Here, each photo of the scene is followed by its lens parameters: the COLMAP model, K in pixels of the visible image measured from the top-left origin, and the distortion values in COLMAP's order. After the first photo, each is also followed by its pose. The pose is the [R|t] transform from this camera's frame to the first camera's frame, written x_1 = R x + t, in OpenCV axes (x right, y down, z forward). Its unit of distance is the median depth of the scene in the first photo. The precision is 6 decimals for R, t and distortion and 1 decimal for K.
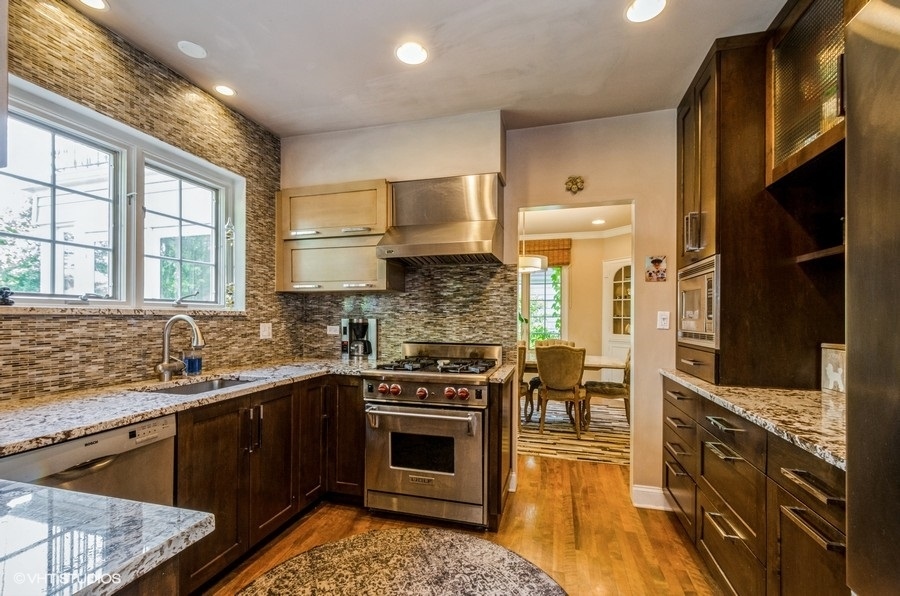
lens RADIAL K [[396.8, 0, 441.4], [0, 396.8, 314.7], [0, 0, 1]] dist [0.003135, 0.000343]
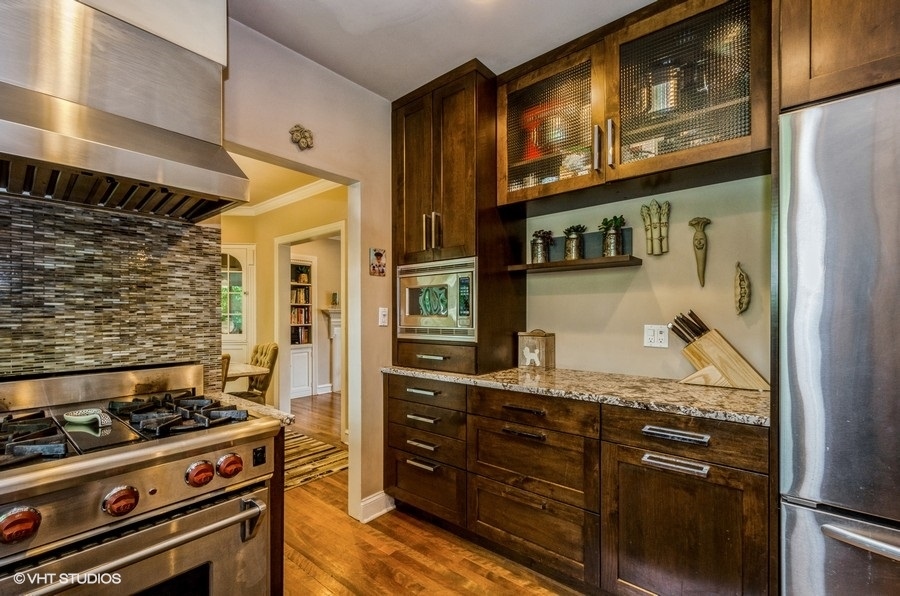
lens RADIAL K [[396.8, 0, 445.6], [0, 396.8, 314.9], [0, 0, 1]] dist [0.003135, 0.000343]
pose [[0.411961, -0.009315, 0.911154, -0.231526], [-0.001257, 0.999941, 0.010791, -0.000717], [-0.911201, -0.005590, 0.411925, 0.420675]]
